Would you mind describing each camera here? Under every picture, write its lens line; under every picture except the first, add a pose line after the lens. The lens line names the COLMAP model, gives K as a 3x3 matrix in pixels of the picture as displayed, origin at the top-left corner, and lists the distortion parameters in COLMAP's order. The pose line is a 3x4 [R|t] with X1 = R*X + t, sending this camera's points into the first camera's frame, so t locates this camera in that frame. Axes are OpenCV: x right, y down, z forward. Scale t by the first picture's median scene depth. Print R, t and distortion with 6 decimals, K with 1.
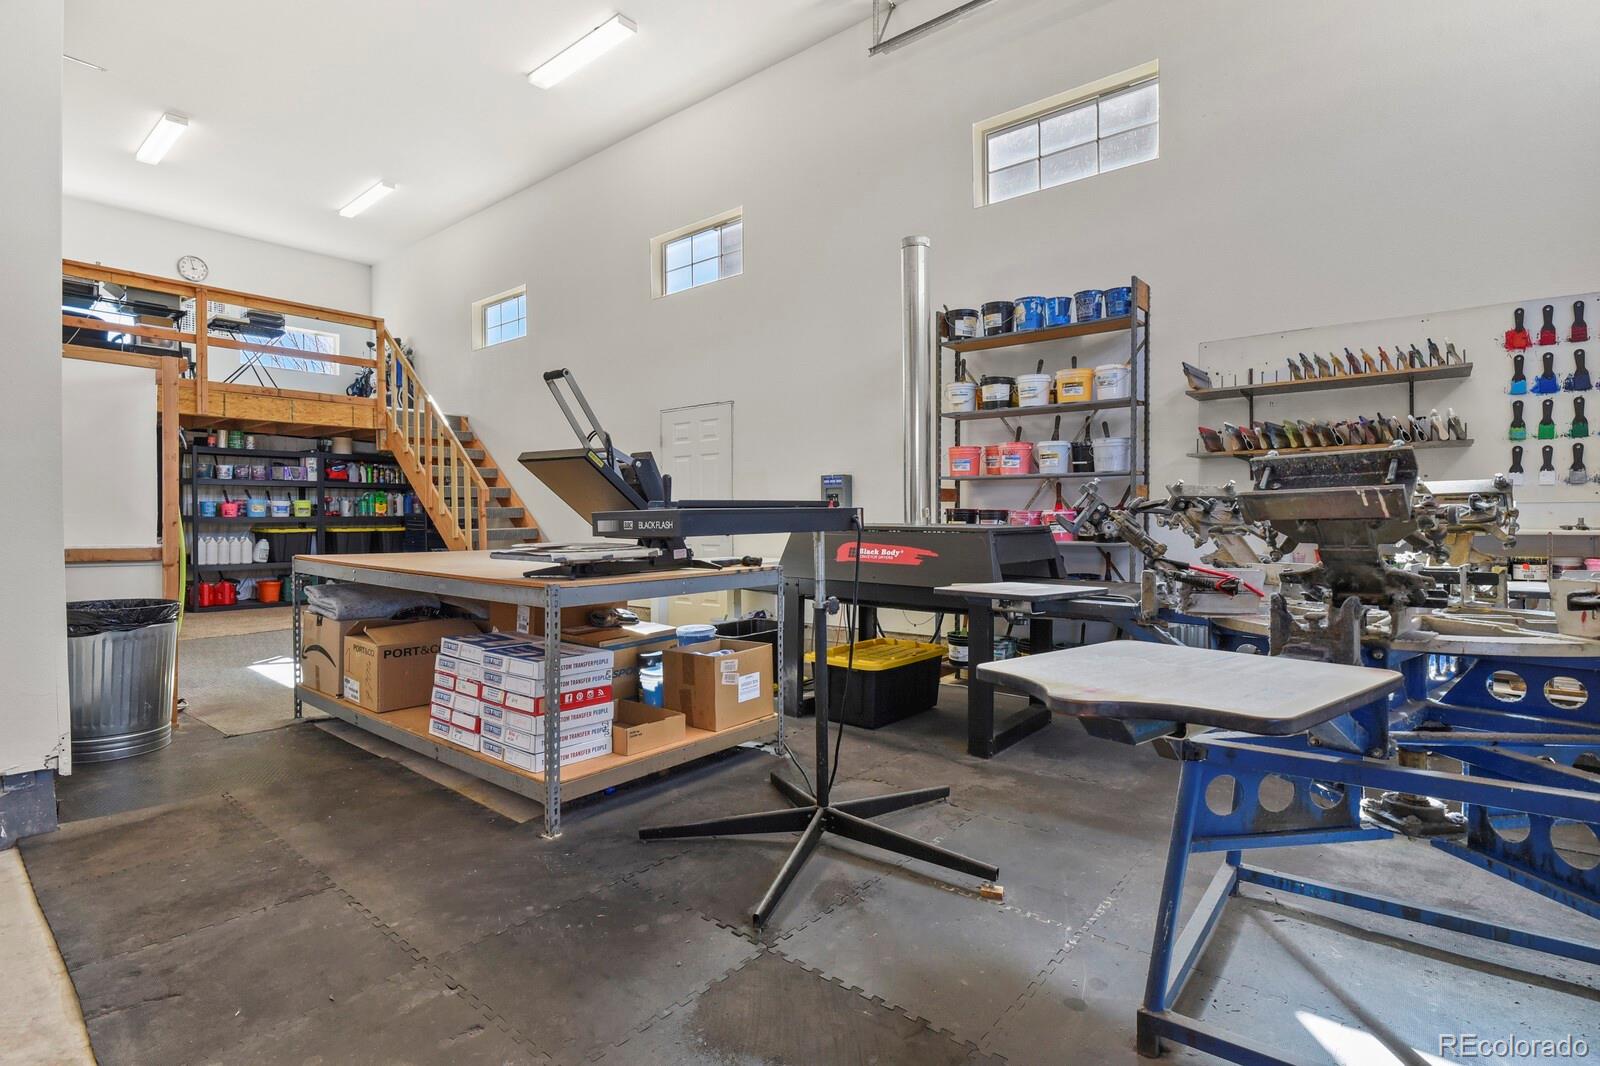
lens RADIAL K [[778.2, 0, 795.5], [0, 778.2, 528.5], [0, 0, 1]] dist [-0.001298, -0.001516]
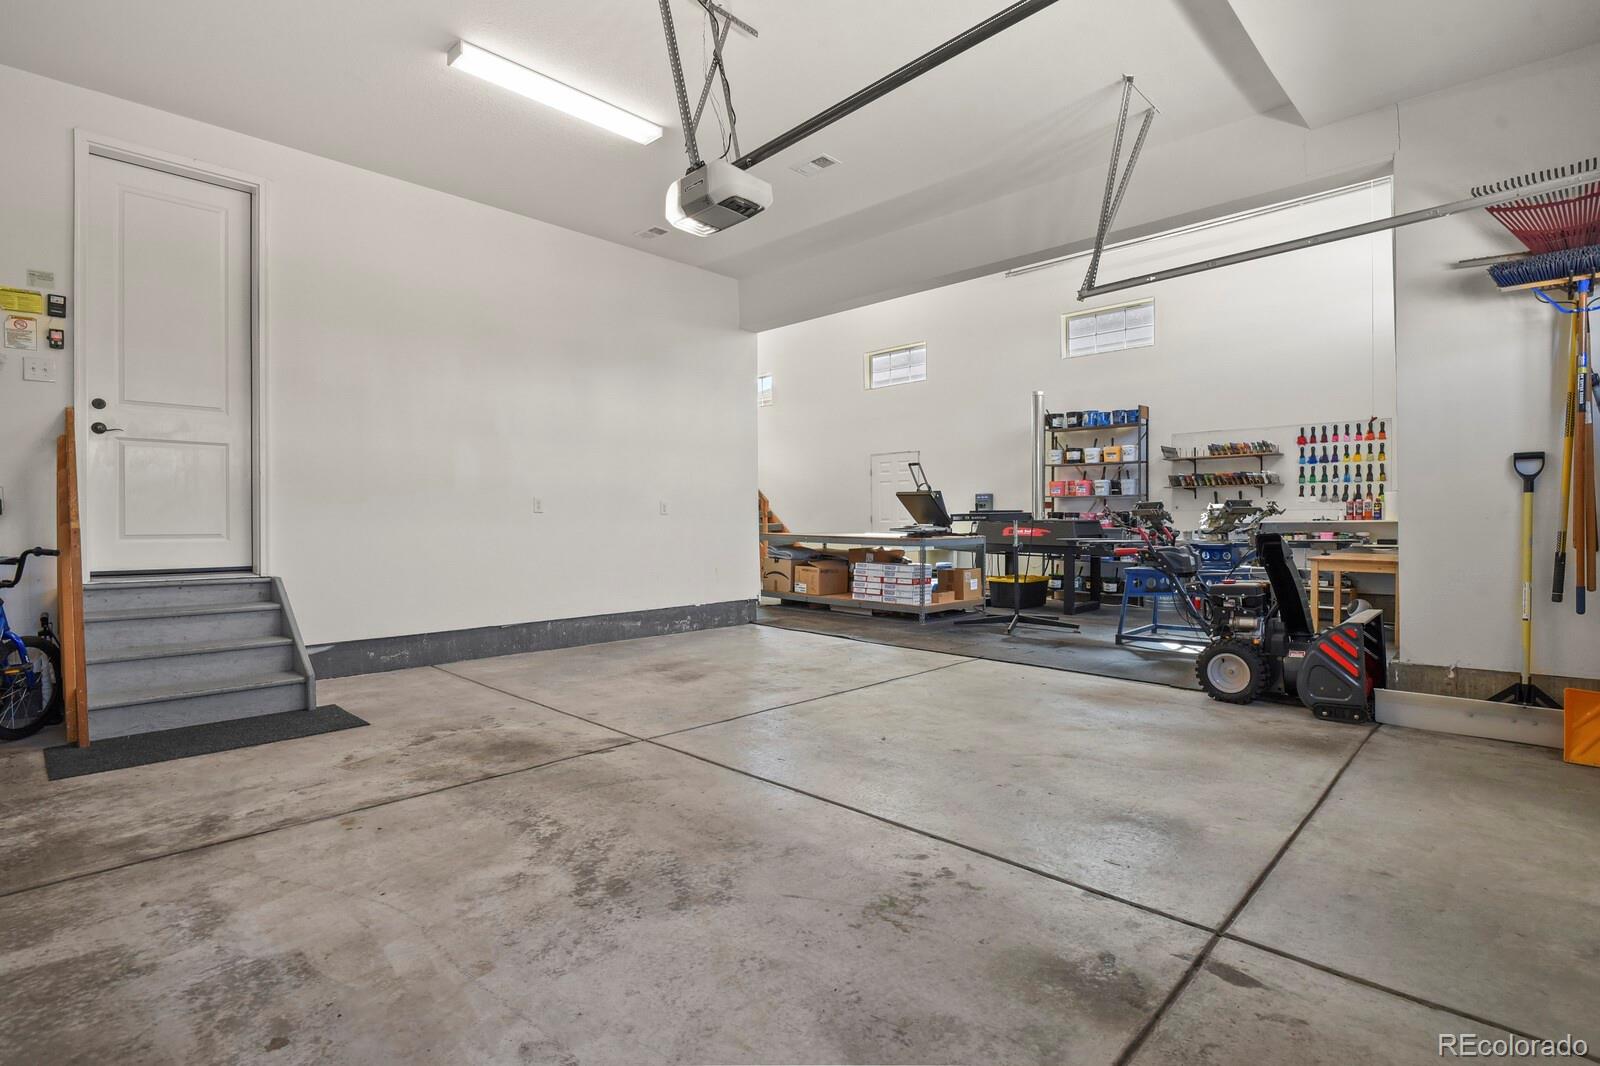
lens RADIAL K [[739.1, 0, 806.7], [0, 739.1, 526.4], [0, 0, 1]] dist [-0.000566, -0.000029]
pose [[0.997111, 0.000713, -0.075955, -0.316379], [-0.001123, 0.999985, -0.005351, 0.025241], [0.075950, 0.005420, 0.997097, -1.064108]]
